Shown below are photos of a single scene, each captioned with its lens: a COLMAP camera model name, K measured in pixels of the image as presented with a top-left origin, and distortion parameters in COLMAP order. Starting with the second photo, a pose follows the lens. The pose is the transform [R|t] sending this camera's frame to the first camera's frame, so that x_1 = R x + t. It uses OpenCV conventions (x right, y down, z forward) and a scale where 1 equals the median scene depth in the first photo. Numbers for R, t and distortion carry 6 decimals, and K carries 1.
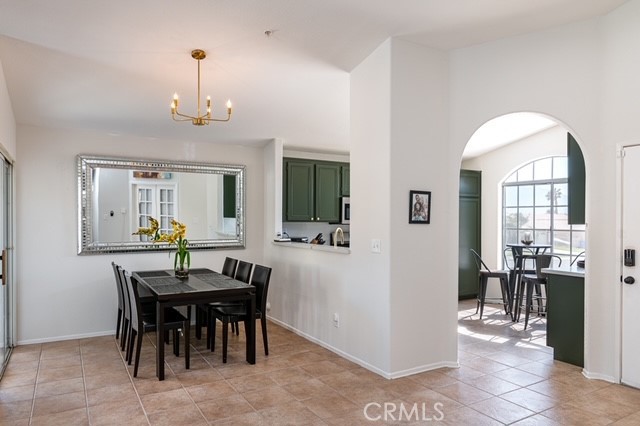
lens RADIAL K [[429.6, 0, 318.5], [0, 429.6, 217.1], [0, 0, 1]] dist [0.001925, -0.000092]
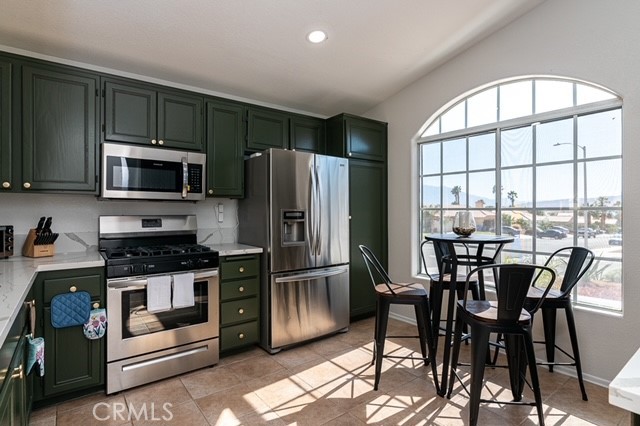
lens RADIAL K [[328.5, 0, 321.2], [0, 328.5, 209.2], [0, 0, 1]] dist [0.002547, 0.000199]
pose [[0.992954, -0.003033, 0.118465, 0.253845], [0.002235, 0.999974, 0.006873, 0.026660], [-0.118483, -0.006560, 0.992934, 0.594531]]
